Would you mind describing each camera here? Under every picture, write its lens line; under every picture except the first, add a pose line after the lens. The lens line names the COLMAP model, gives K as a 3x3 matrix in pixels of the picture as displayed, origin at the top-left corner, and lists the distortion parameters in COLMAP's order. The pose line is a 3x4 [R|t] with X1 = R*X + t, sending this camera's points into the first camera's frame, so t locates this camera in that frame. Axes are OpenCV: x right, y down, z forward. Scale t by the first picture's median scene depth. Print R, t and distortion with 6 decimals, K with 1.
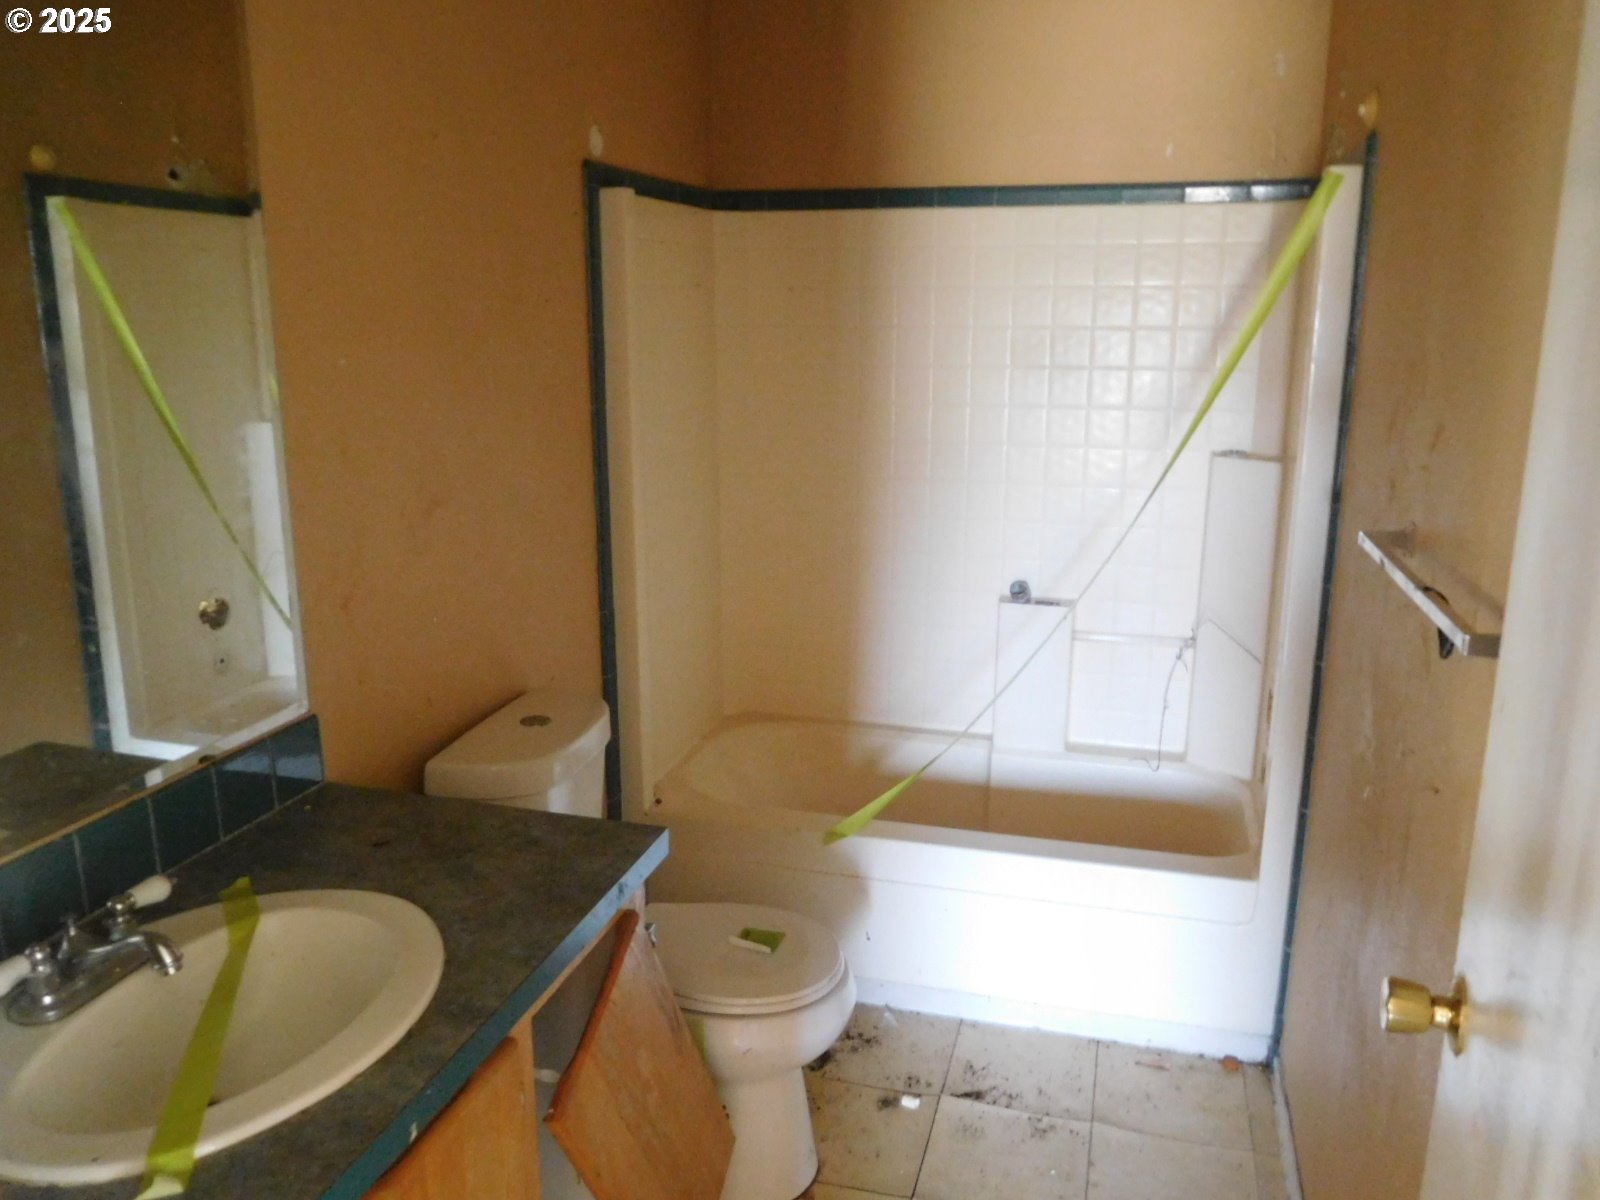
lens RADIAL K [[1174.9, 0, 806.9], [0, 1174.9, 598.7], [0, 0, 1]] dist [-0.026798, 0.002921]
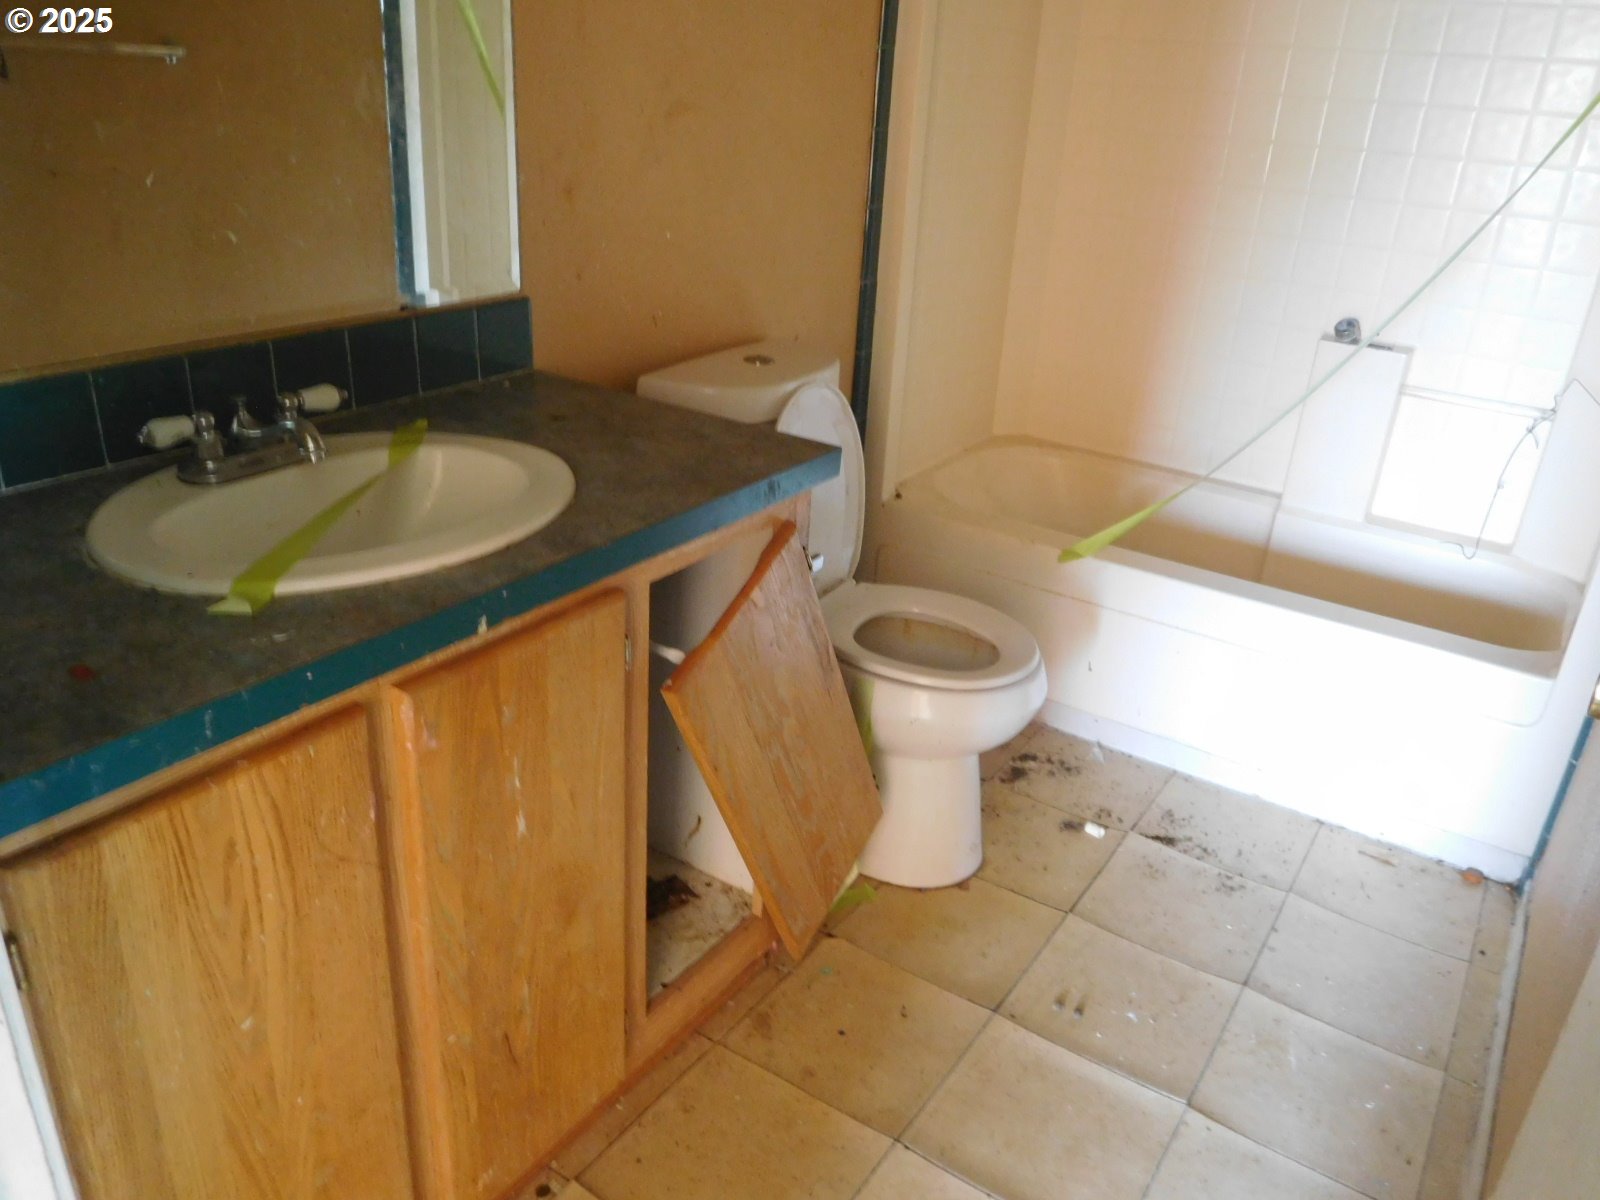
lens RADIAL K [[1174.9, 0, 806.9], [0, 1174.9, 598.7], [0, 0, 1]] dist [-0.026798, 0.002921]
pose [[0.950162, 0.174333, -0.258457, 0.077576], [-0.125269, 0.972660, 0.195550, 0.087408], [0.285482, -0.153428, 0.946023, 0.057322]]
